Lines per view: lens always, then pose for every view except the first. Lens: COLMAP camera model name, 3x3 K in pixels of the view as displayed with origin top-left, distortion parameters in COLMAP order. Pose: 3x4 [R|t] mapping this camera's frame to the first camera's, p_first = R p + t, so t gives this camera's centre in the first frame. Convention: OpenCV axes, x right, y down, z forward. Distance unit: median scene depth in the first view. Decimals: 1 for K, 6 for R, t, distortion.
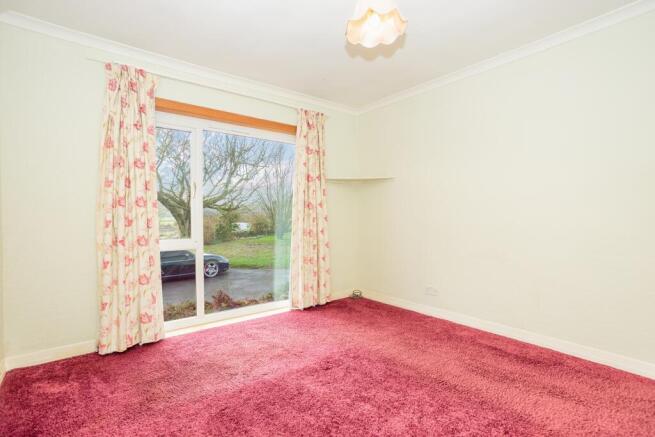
lens RADIAL K [[320.8, 0, 328.2], [0, 320.8, 214.1], [0, 0, 1]] dist [-0.001329, 0.000326]
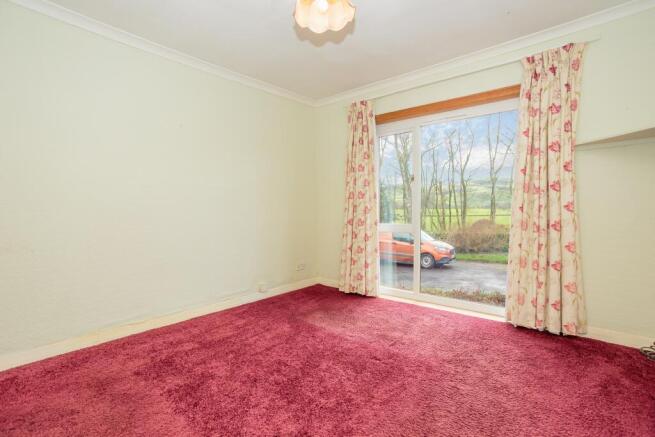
lens RADIAL K [[320.8, 0, 328.2], [0, 320.8, 214.1], [0, 0, 1]] dist [-0.001329, 0.000326]
pose [[0.200037, 0.018401, -0.979616, 0.689203], [0.007677, 0.999763, 0.020348, 0.015295], [0.979758, -0.011591, 0.199848, 0.504266]]
